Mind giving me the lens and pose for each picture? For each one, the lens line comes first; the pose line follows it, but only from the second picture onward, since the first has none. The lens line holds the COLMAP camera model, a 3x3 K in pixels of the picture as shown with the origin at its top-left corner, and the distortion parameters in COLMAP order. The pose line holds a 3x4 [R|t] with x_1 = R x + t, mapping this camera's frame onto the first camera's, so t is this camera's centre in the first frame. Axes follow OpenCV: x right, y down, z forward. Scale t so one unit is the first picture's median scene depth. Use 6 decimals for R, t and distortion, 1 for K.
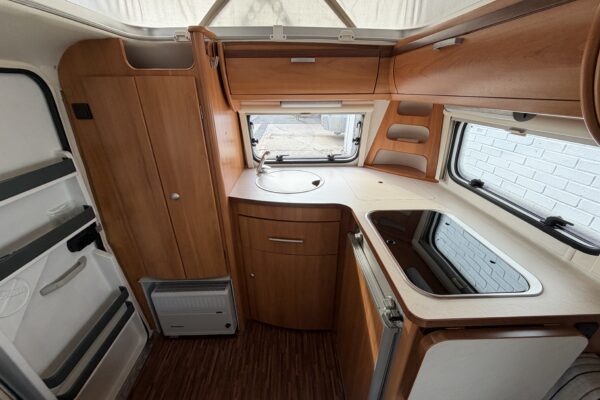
lens RADIAL K [[238.3, 0, 296.5], [0, 238.3, 201.6], [0, 0, 1]] dist [0.000102, -0.001471]
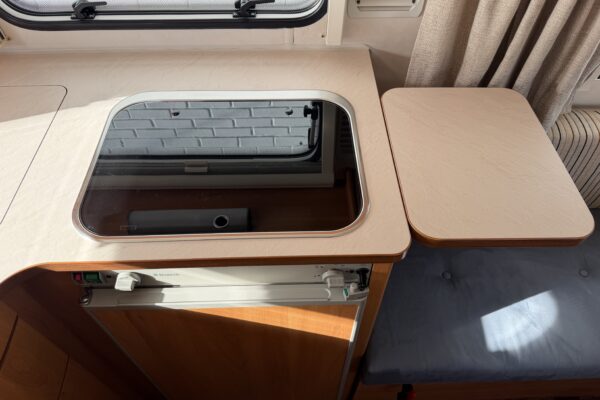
lens RADIAL K [[418.2, 0, 300.6], [0, 418.2, 197.9], [0, 0, 1]] dist [0.001629, 0.000062]
pose [[0.002114, -0.779952, 0.625836, -0.058589], [0.418699, 0.569029, 0.707741, -0.283021], [-0.908122, 0.260541, 0.327768, 0.449119]]
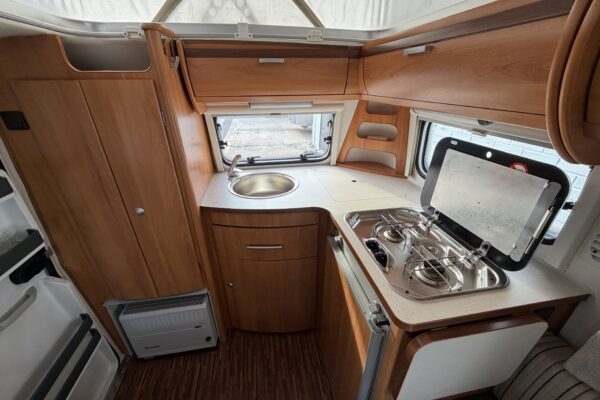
lens RADIAL K [[238.3, 0, 296.7], [0, 238.3, 201.1], [0, 0, 1]] dist [0.000102, -0.001471]
pose [[0.990540, -0.063172, 0.121822, -0.023098], [0.059916, 0.997746, 0.030210, -0.051638], [-0.123456, -0.022625, 0.992092, 0.026040]]
